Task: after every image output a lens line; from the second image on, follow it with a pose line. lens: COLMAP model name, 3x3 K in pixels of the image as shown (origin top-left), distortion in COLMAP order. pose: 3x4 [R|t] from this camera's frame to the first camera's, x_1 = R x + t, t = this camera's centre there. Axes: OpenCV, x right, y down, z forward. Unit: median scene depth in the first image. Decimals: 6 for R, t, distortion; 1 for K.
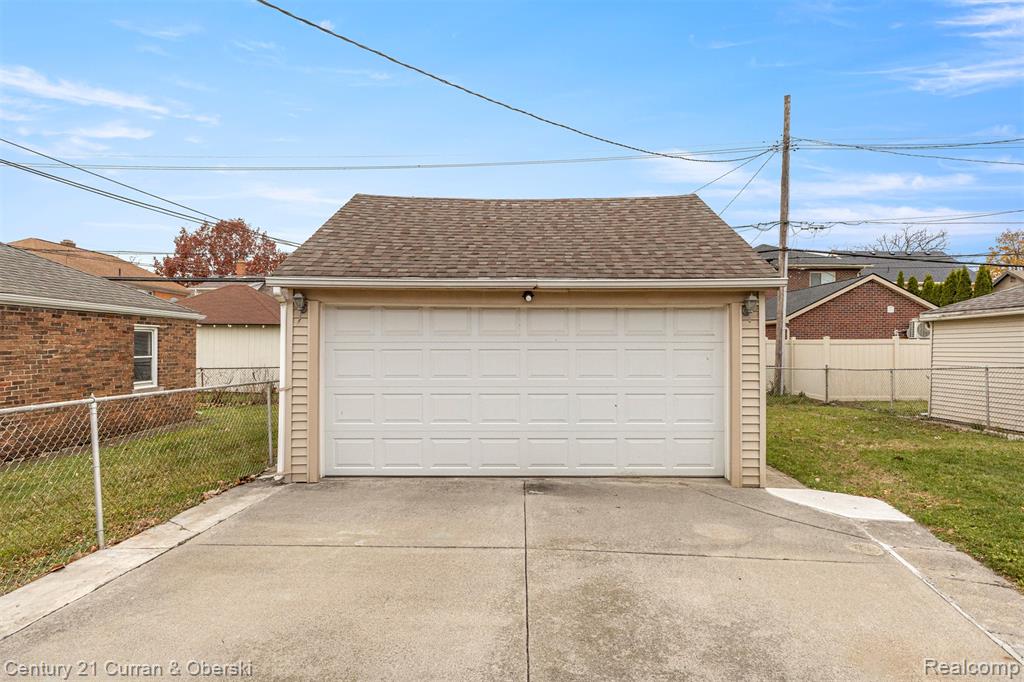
lens RADIAL K [[549.7, 0, 520.6], [0, 549.7, 346.1], [0, 0, 1]] dist [0.001890, -0.003091]
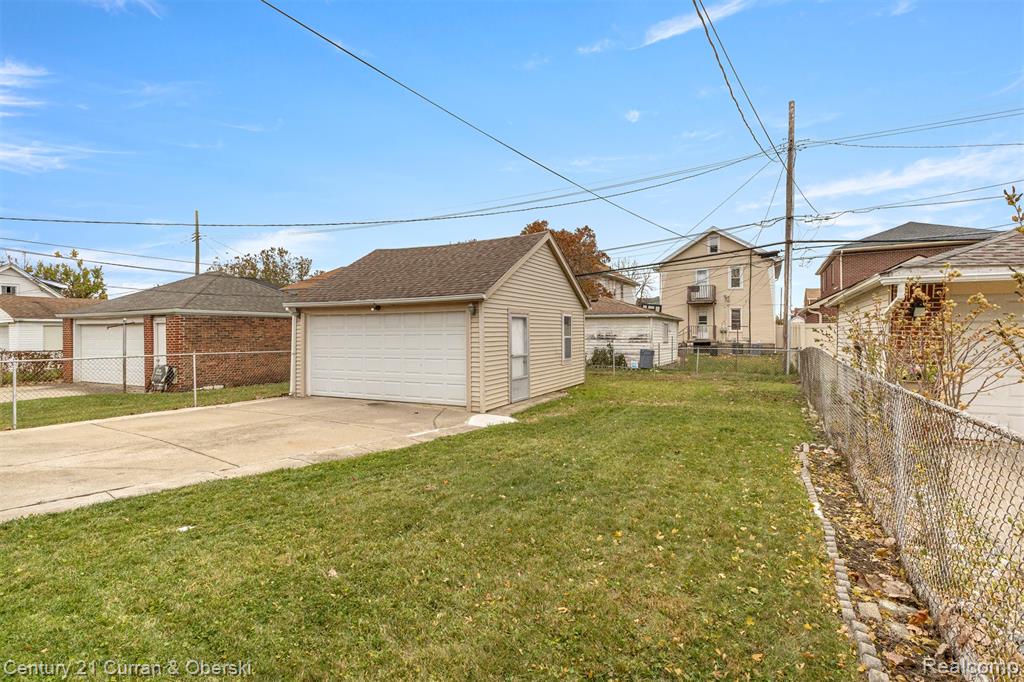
lens RADIAL K [[487.4, 0, 510.1], [0, 487.4, 333.3], [0, 0, 1]] dist [-0.000582, -0.000099]
pose [[0.892835, -0.006486, -0.450338, 1.056445], [0.007680, 0.999970, 0.000825, 0.001821], [0.450319, -0.004195, 0.892858, -0.298962]]
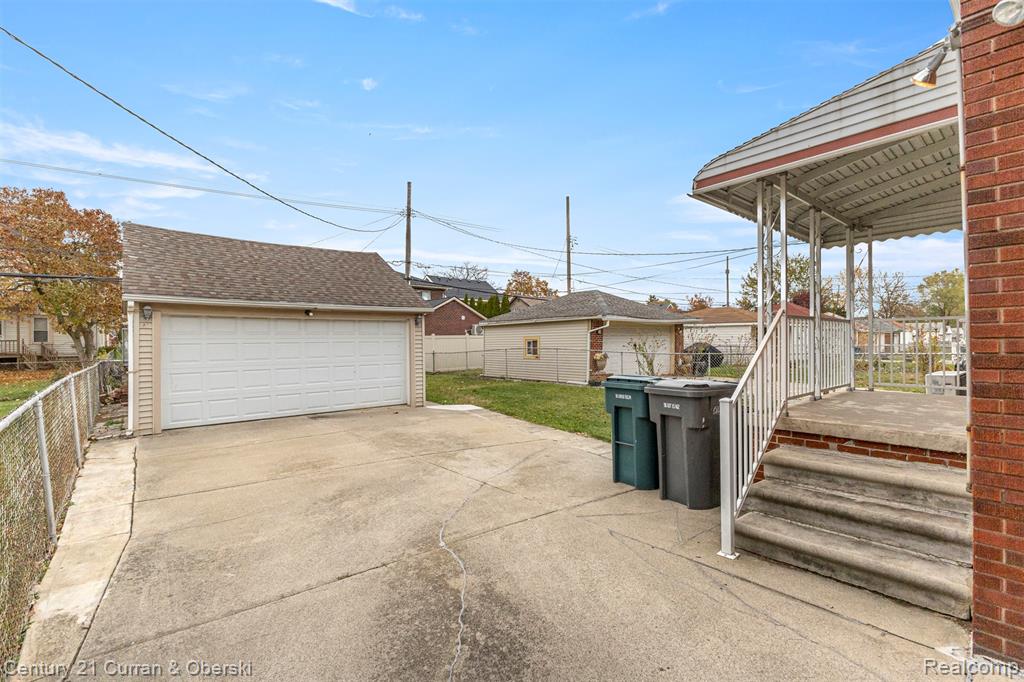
lens RADIAL K [[457.3, 0, 507.3], [0, 457.3, 340.3], [0, 0, 1]] dist [-0.004476, -0.000618]
pose [[0.763190, -0.008169, 0.646123, -0.392035], [0.008494, 0.999961, 0.002610, 0.000559], [-0.646119, 0.003496, 0.763229, -0.478652]]
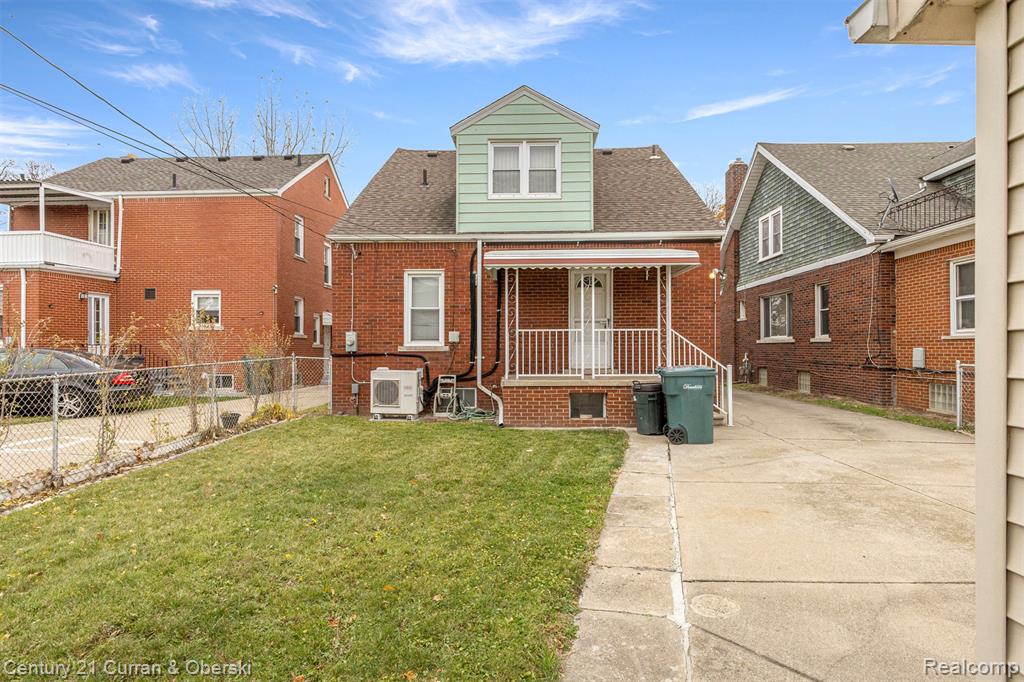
lens RADIAL K [[549.7, 0, 511.7], [0, 549.7, 346.3], [0, 0, 1]] dist [0.001890, -0.003091]
pose [[-0.999729, 0.001300, 0.023239, 0.525281], [0.001195, 0.999989, -0.004532, 0.018279], [-0.023244, -0.004503, -0.999720, 1.039779]]
